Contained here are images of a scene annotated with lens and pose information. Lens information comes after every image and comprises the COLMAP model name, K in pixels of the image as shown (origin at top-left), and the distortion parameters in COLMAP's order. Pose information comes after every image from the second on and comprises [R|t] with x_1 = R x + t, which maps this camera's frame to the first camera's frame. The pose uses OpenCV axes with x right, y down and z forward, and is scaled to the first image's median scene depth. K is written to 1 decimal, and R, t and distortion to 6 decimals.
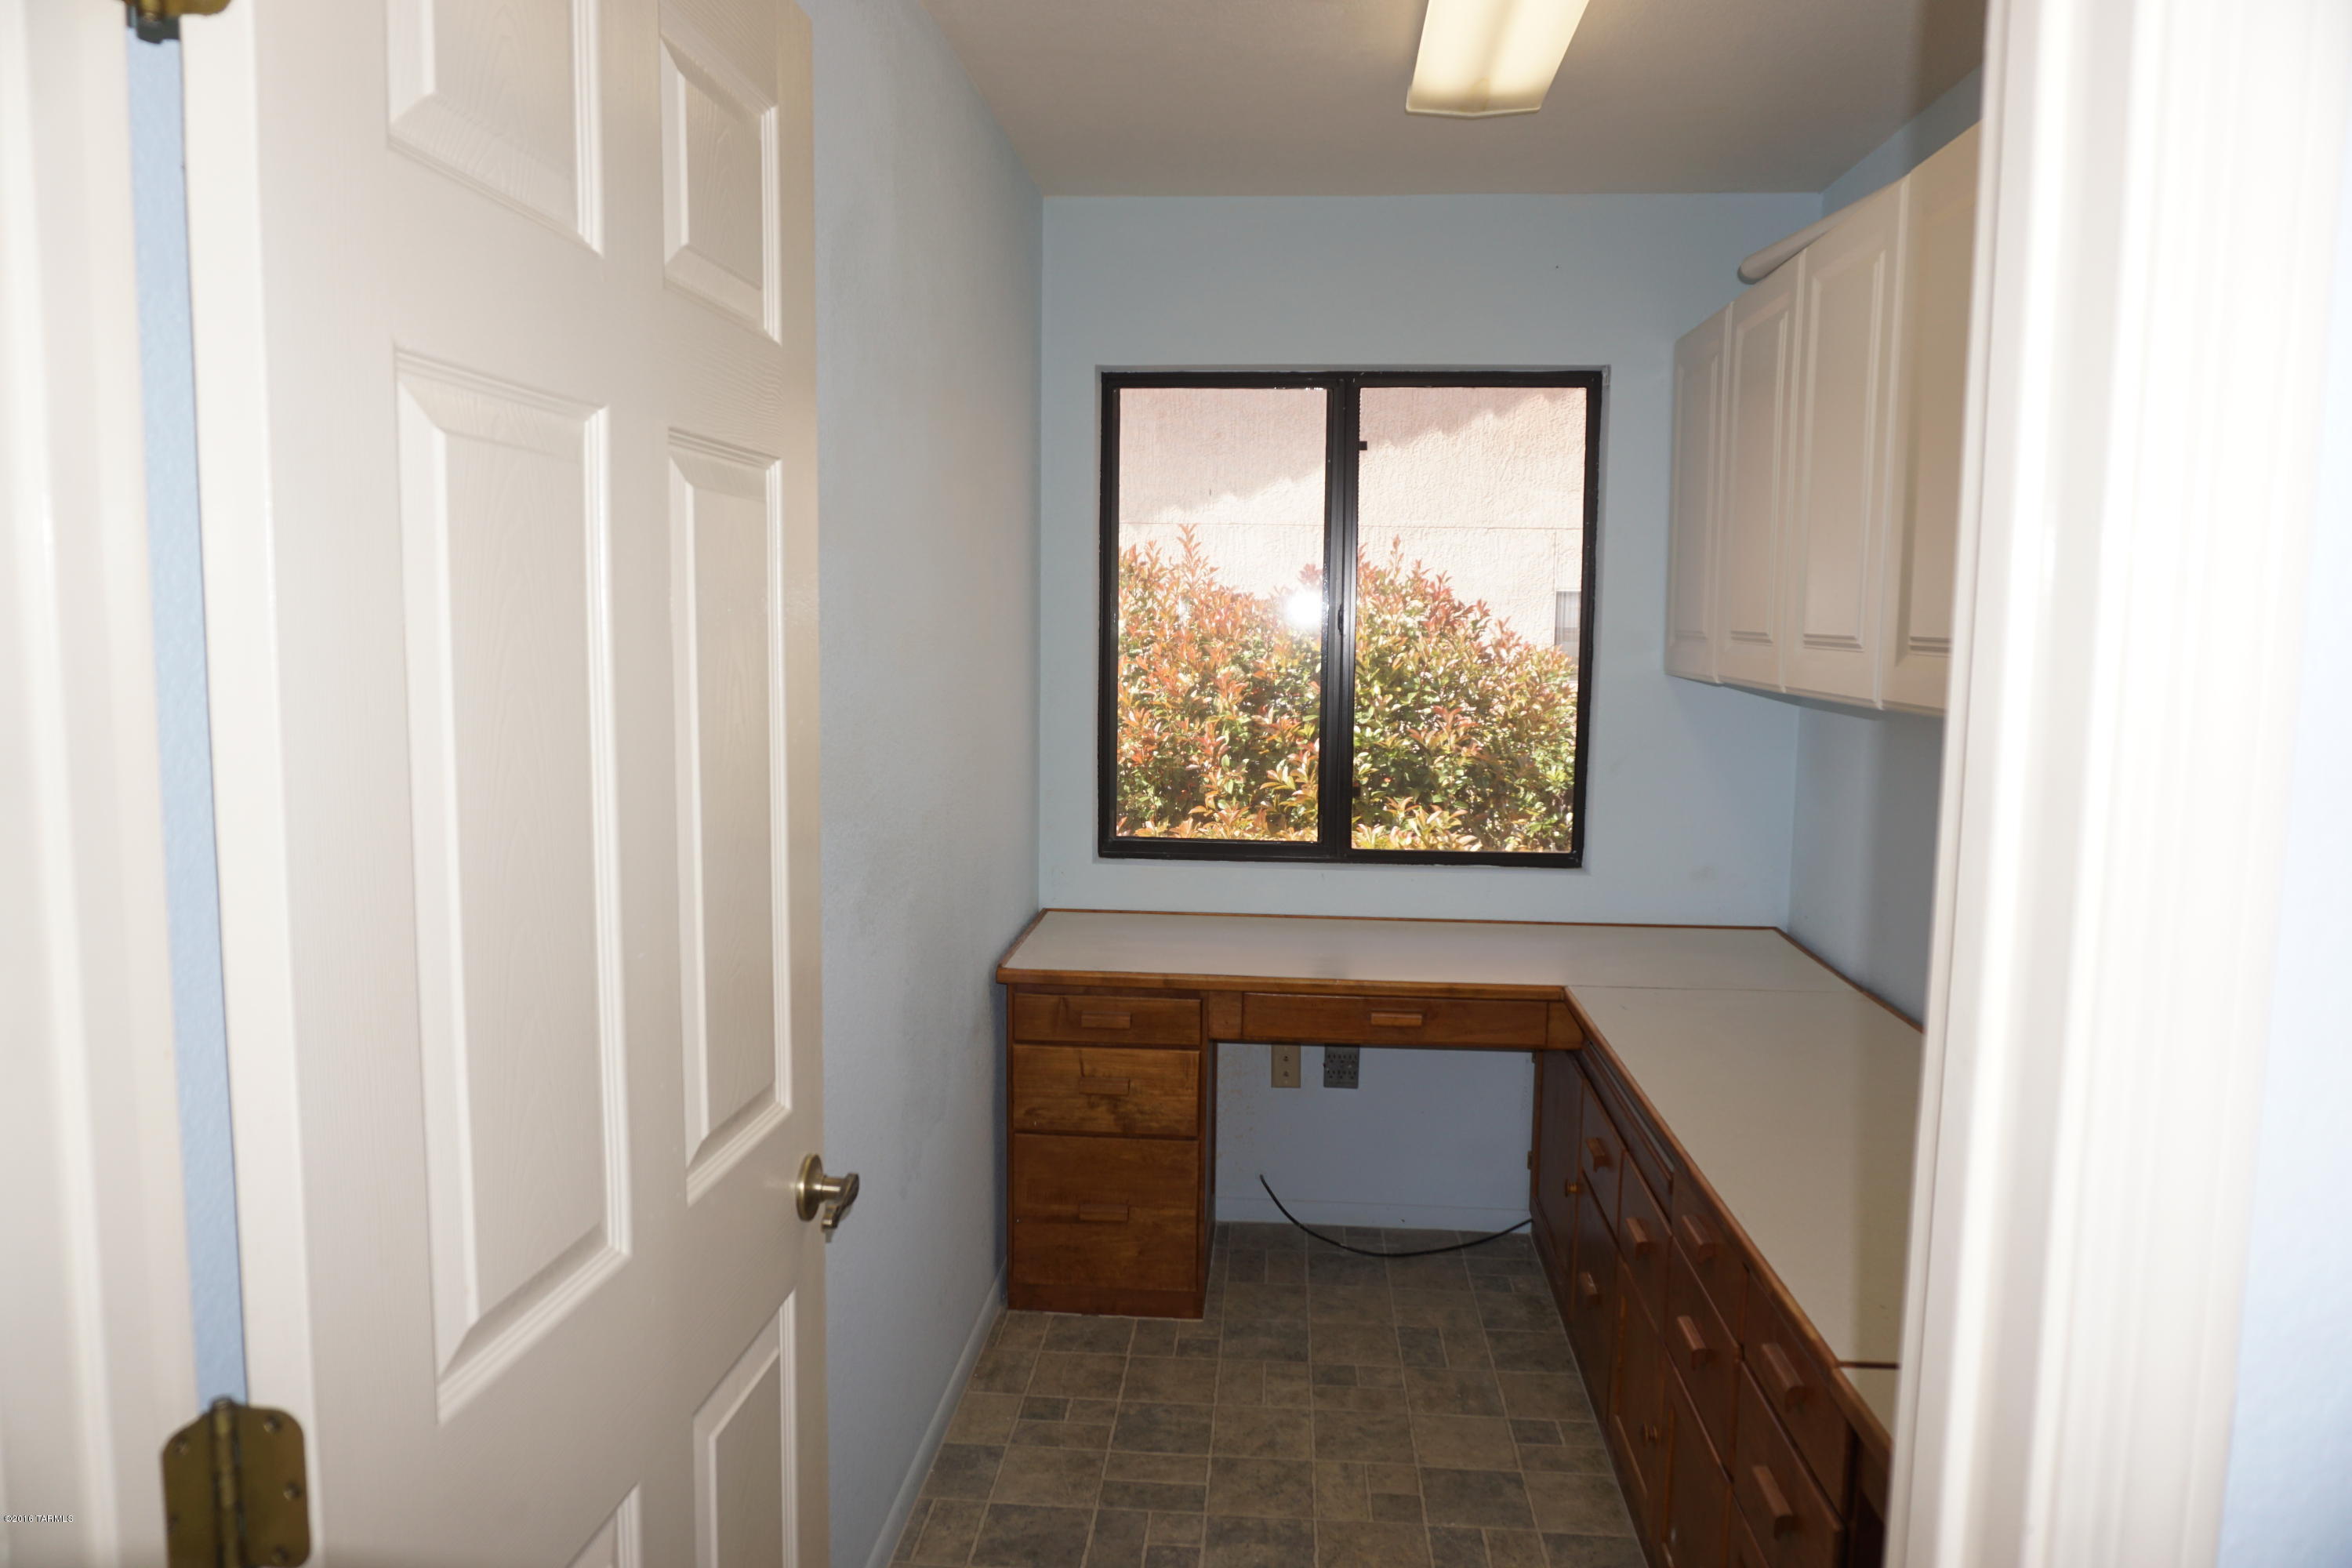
lens RADIAL K [[1605.9, 0, 1190.4], [0, 1605.9, 783.9], [0, 0, 1]] dist [-0.009000, 0.024989]
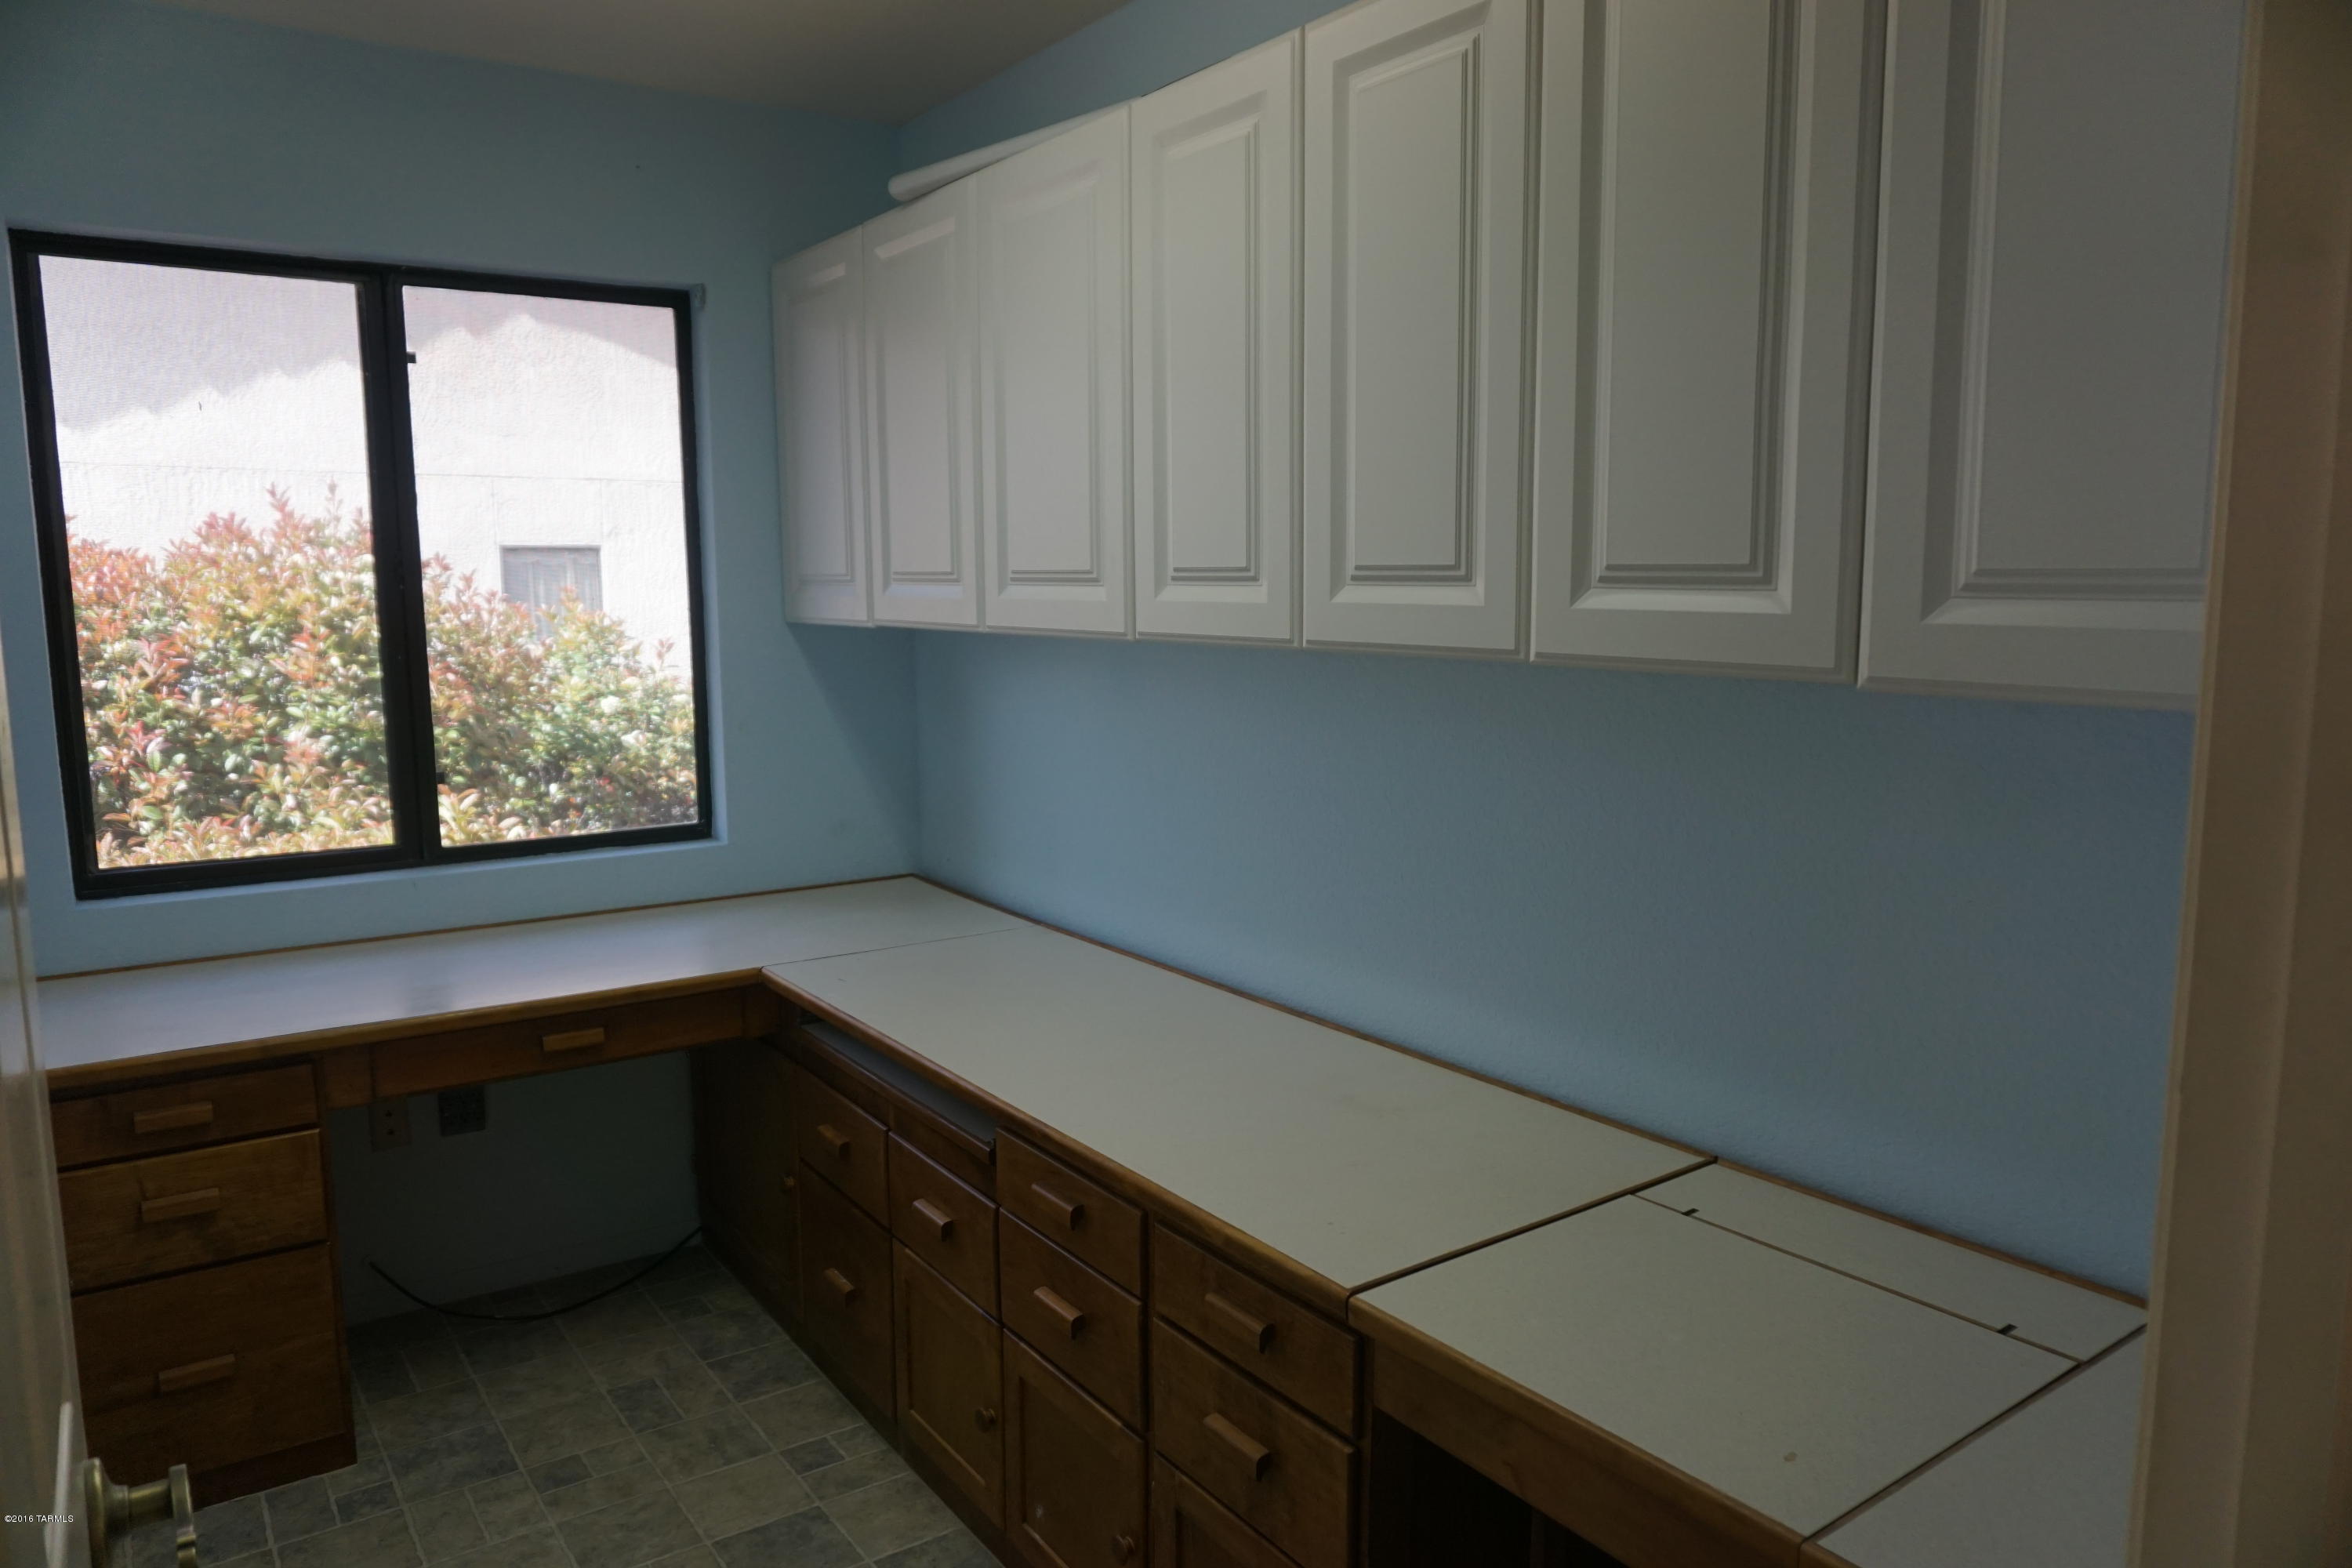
lens RADIAL K [[1605.9, 0, 1153.1], [0, 1605.9, 790.3], [0, 0, 1]] dist [-0.009000, 0.024989]
pose [[0.791497, -0.101464, 0.602692, -0.126509], [0.083279, 0.994830, 0.058112, -0.008265], [-0.605473, 0.004196, 0.795855, 0.137202]]
